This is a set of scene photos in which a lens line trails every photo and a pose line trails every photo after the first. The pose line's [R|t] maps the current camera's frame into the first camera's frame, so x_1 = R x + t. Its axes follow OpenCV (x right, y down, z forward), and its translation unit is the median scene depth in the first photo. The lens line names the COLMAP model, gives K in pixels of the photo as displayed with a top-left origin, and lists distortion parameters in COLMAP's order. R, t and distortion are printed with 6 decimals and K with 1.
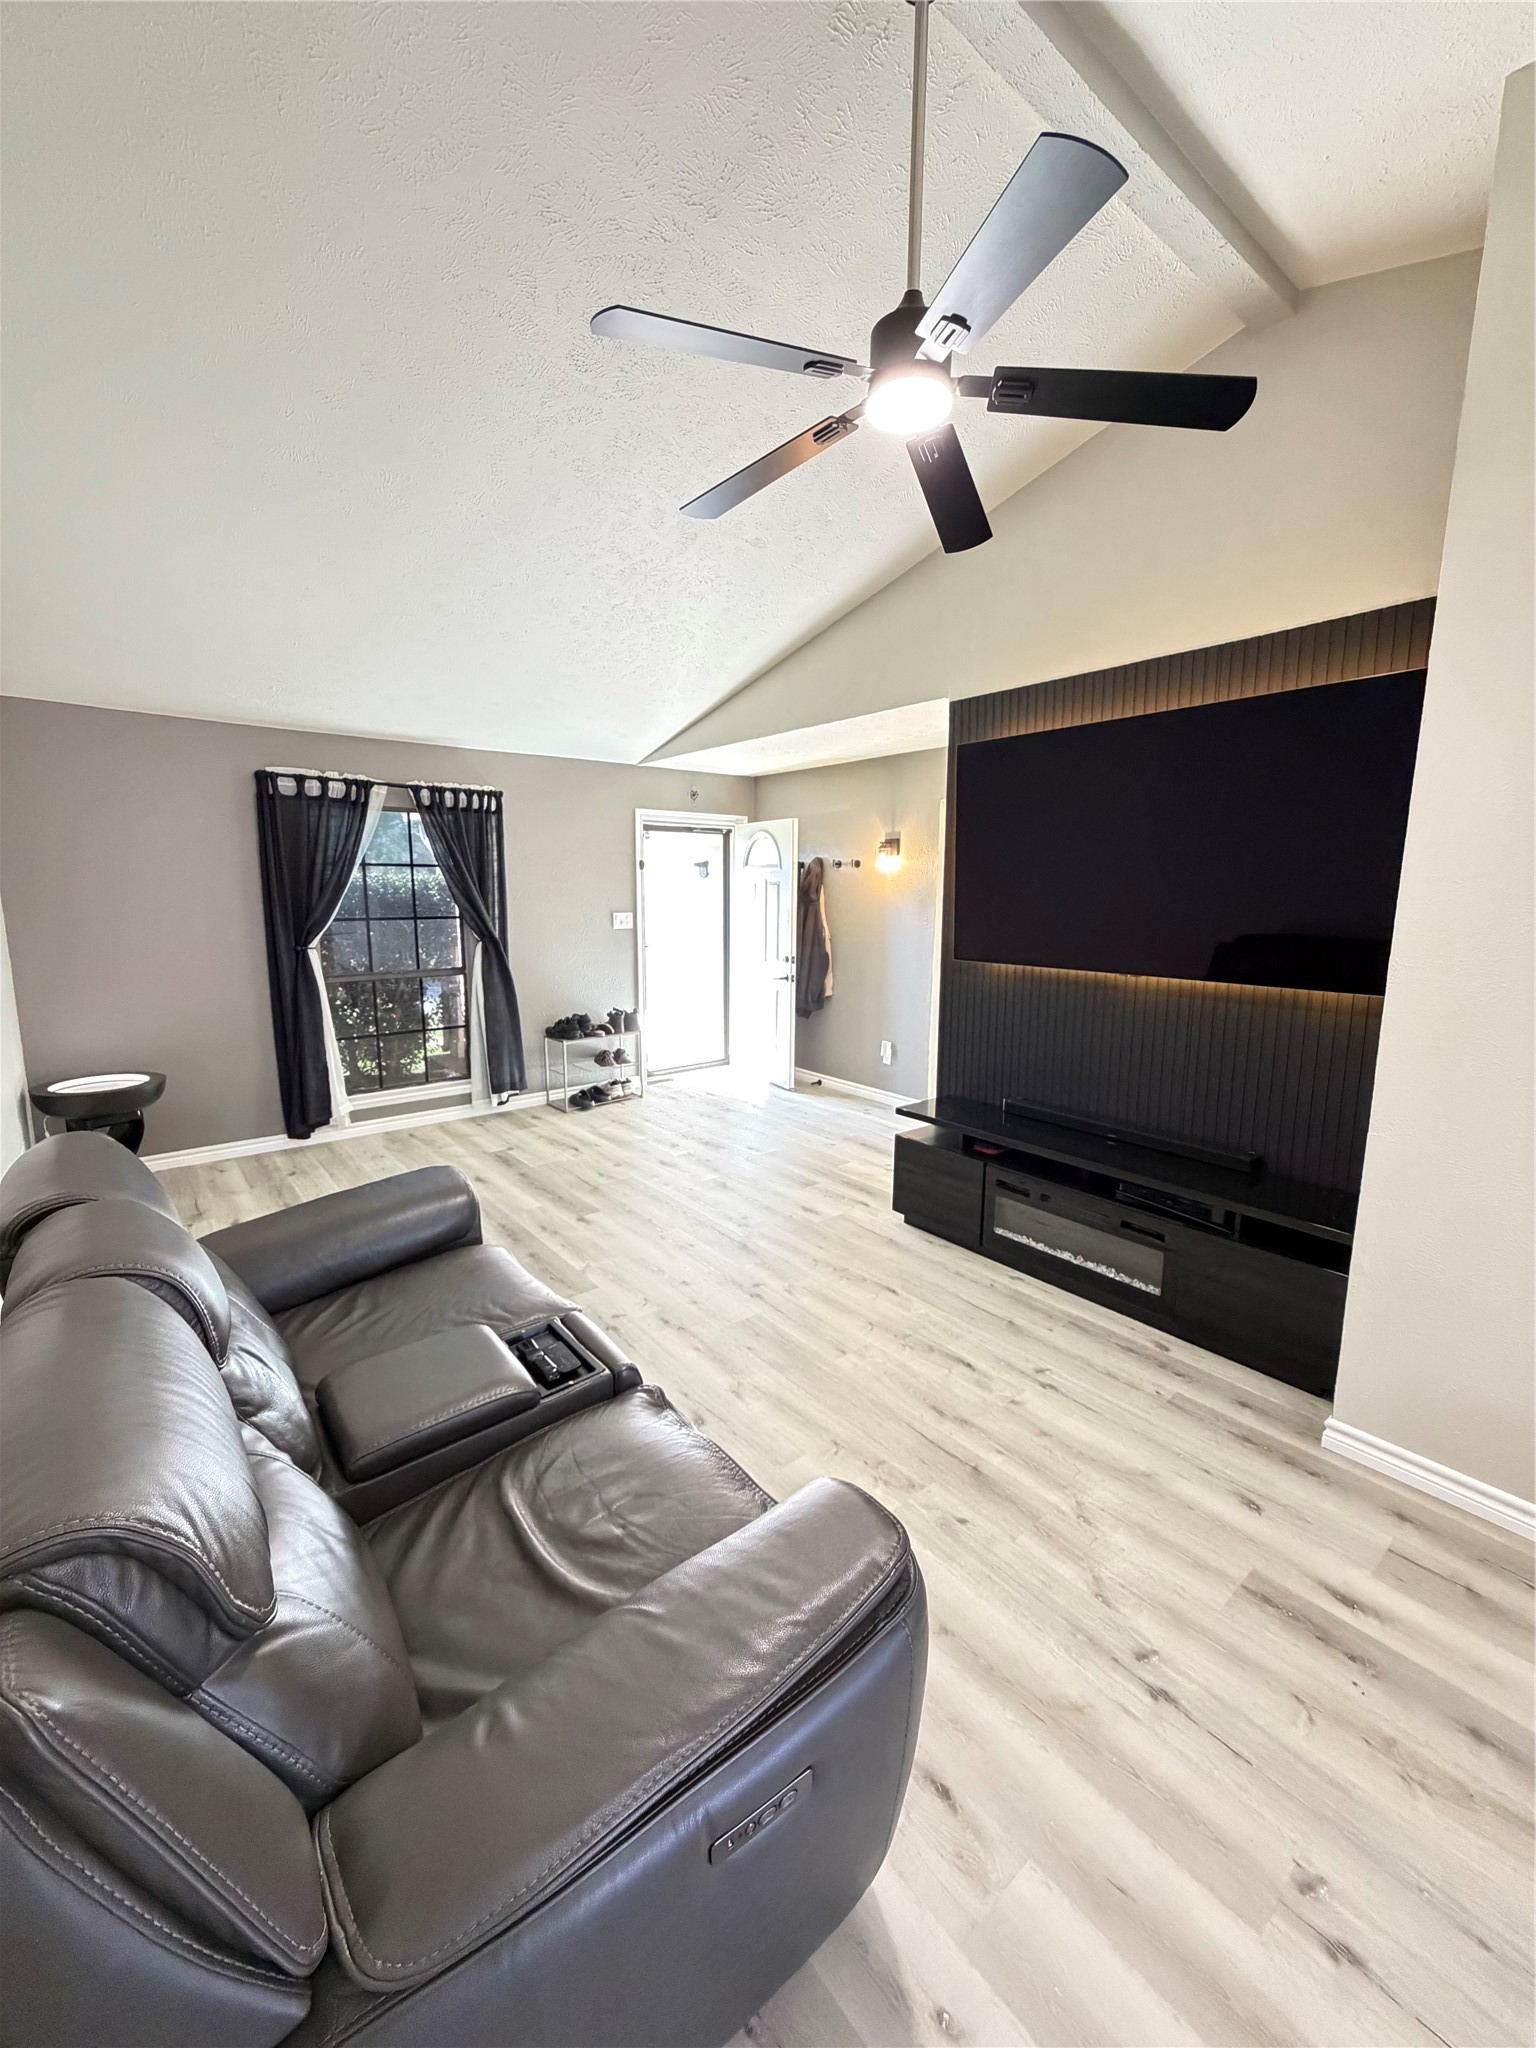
lens RADIAL K [[814.6, 0, 768.4], [0, 814.6, 1019.4], [0, 0, 1]] dist [-0.000142, 0.000000]
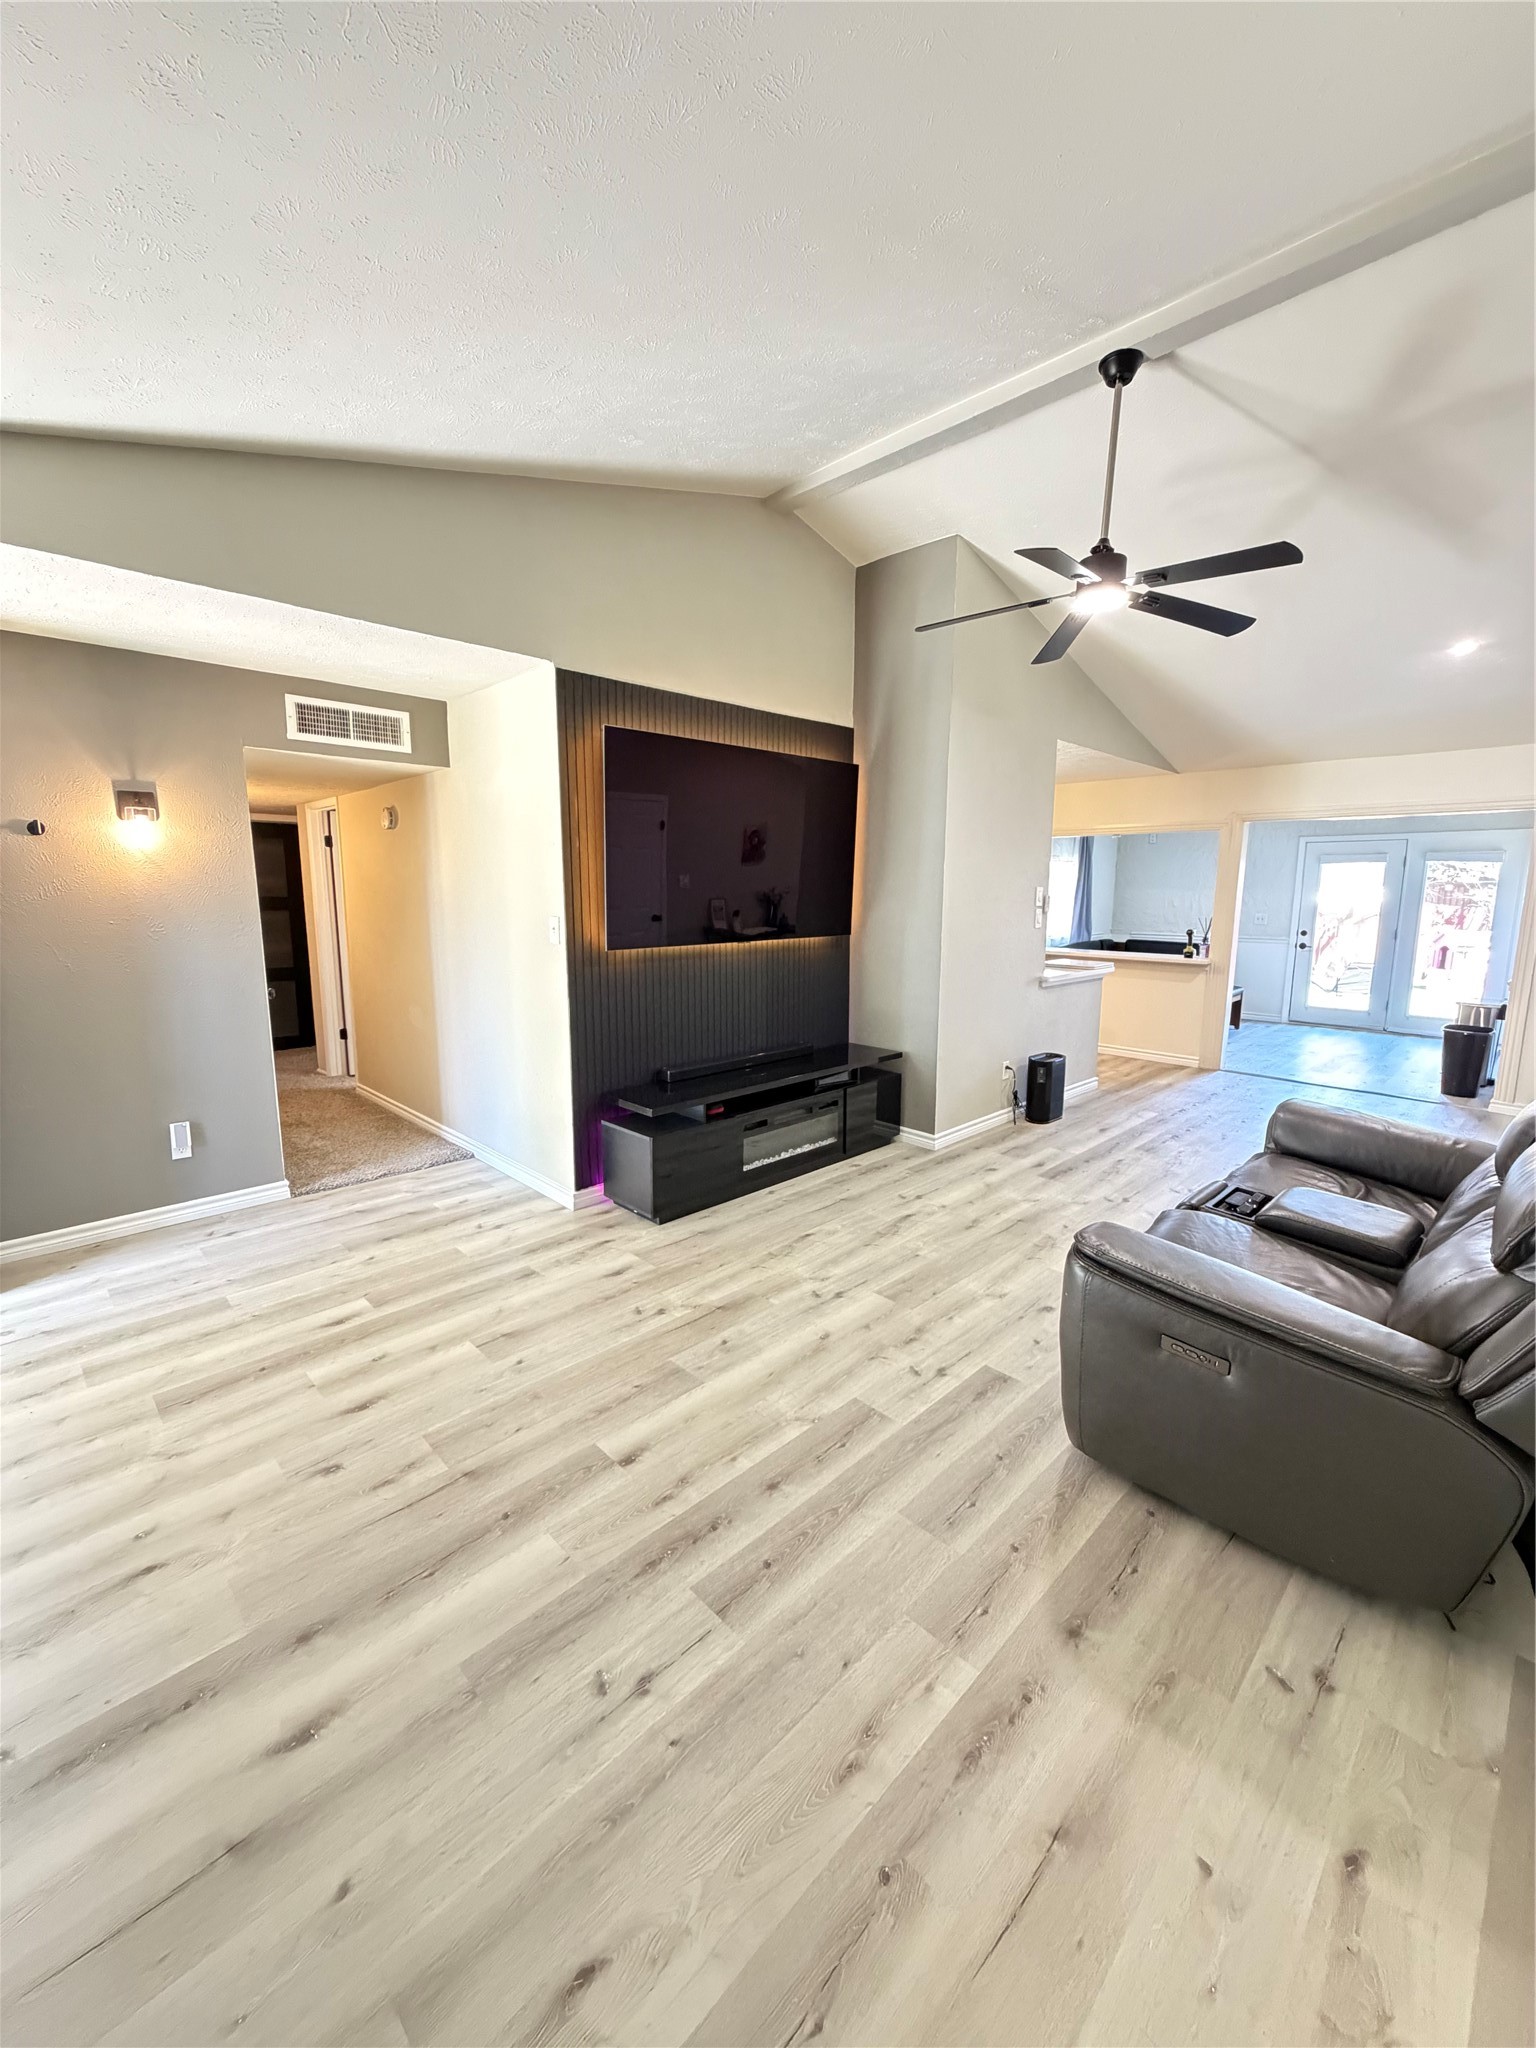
lens RADIAL K [[814.6, 0, 768.4], [0, 814.6, 1019.4], [0, 0, 1]] dist [-0.000142, 0.000000]
pose [[-0.086372, -0.168542, 0.981903, -0.896738], [0.157341, 0.970909, 0.180495, -0.166648], [-0.983760, 0.170084, -0.057341, 1.070088]]
